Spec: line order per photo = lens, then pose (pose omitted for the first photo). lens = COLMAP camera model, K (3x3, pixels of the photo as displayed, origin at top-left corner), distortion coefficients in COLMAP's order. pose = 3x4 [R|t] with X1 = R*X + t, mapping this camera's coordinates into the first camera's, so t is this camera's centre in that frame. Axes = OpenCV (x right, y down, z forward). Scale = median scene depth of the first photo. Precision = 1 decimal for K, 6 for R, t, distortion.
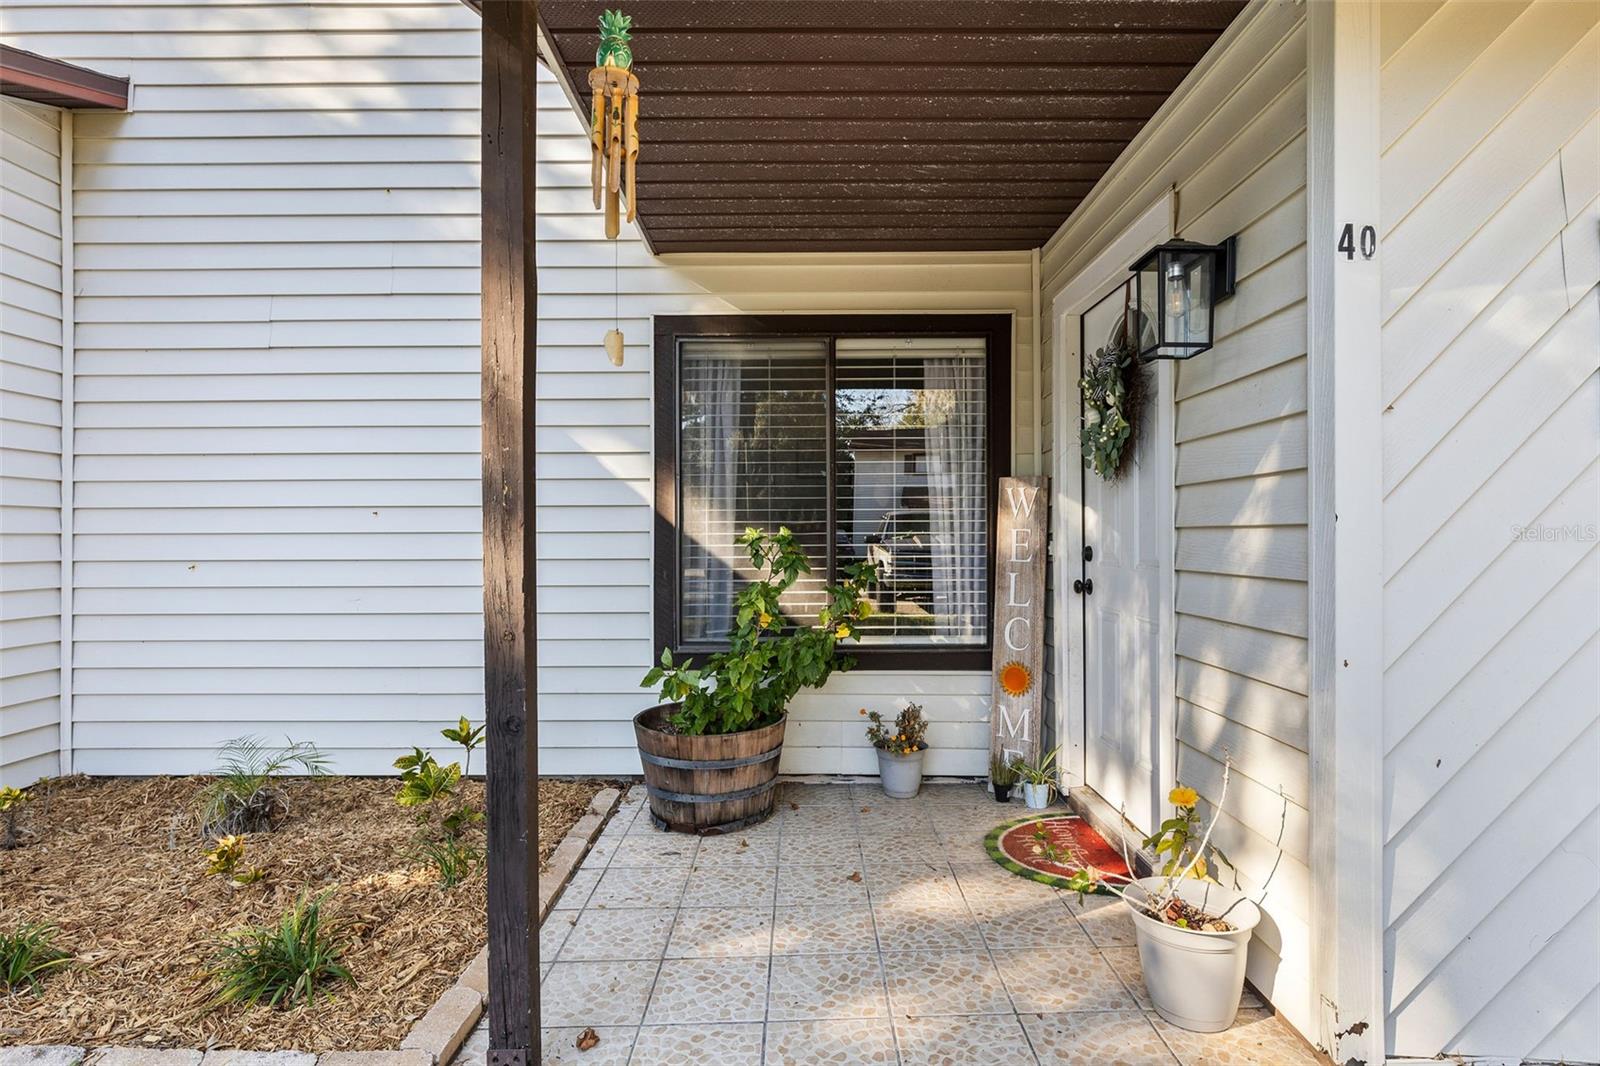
lens RADIAL K [[806.8, 0, 802.6], [0, 806.8, 530.7], [0, 0, 1]] dist [0.014639, -0.002431]
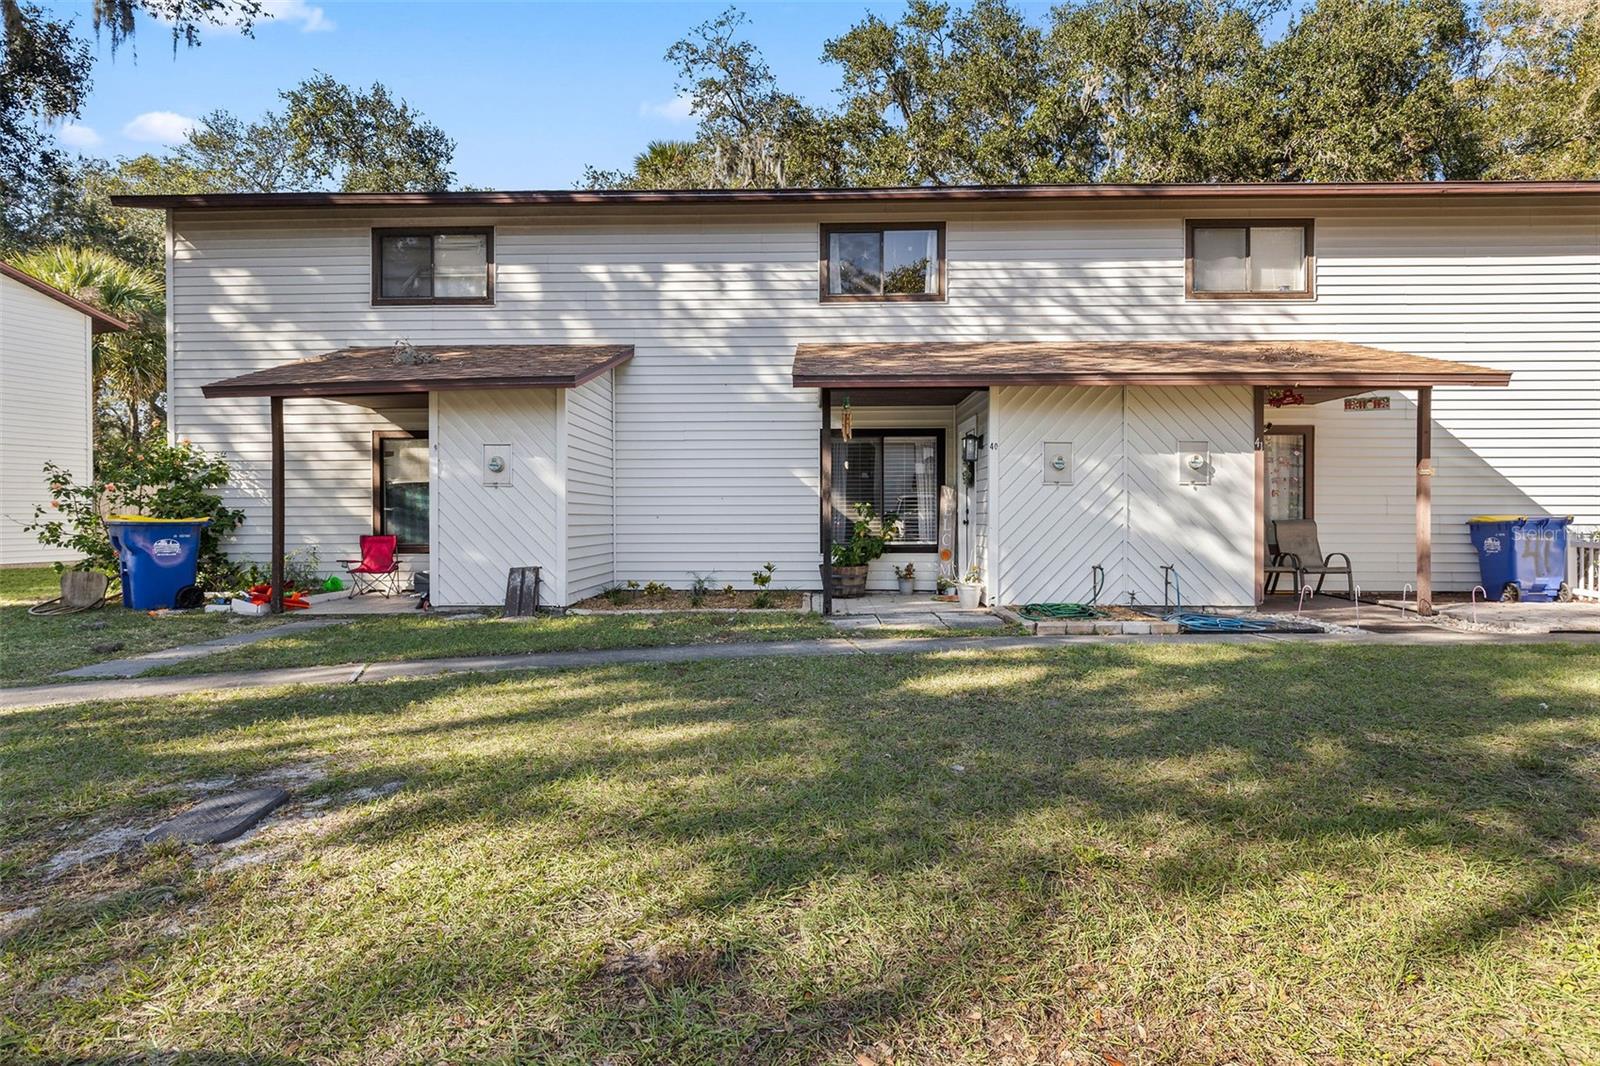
lens RADIAL K [[806.8, 0, 806.5], [0, 806.8, 533.0], [0, 0, 1]] dist [0.014639, -0.002431]
pose [[0.999972, 0.000442, -0.007533, -0.218410], [-0.000262, 0.999715, 0.023877, 0.034715], [0.007541, -0.023874, 0.999687, -1.922877]]
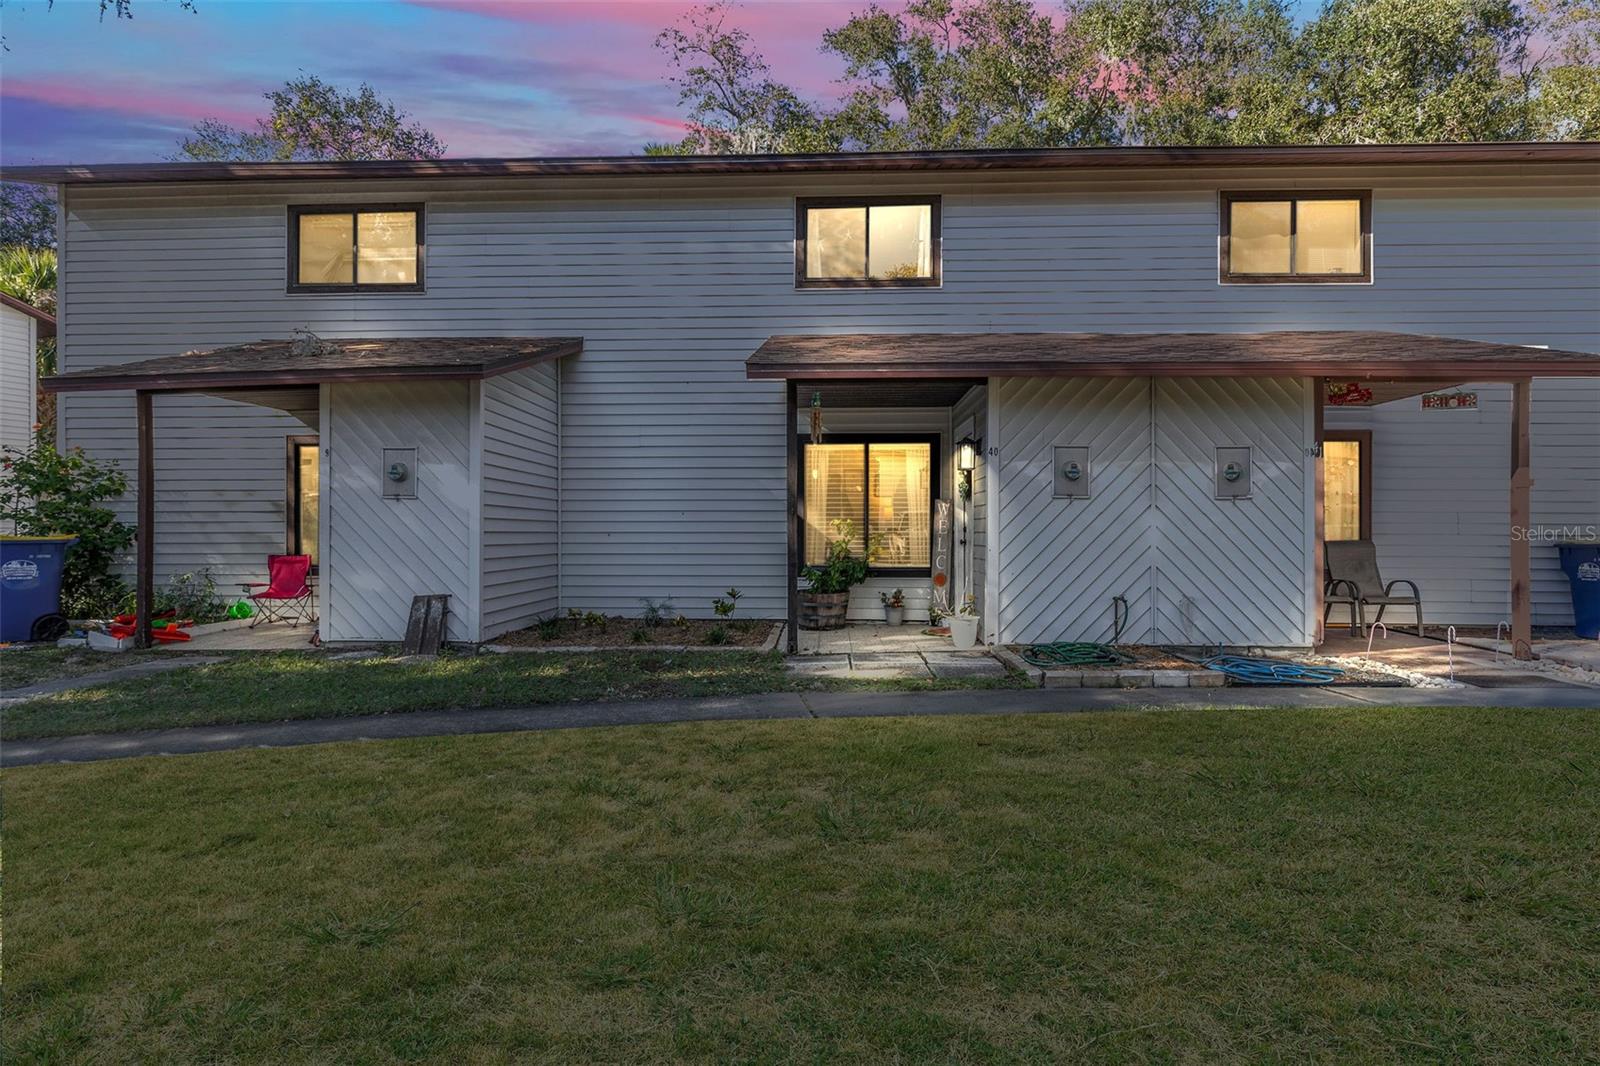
lens RADIAL K [[806.8, 0, 805.6], [0, 806.8, 533.7], [0, 0, 1]] dist [0.014639, -0.002431]
pose [[0.999678, 0.003552, -0.025145, -0.092552], [-0.003399, 0.999975, 0.006123, 0.025619], [0.025166, -0.006036, 0.999665, -1.520713]]
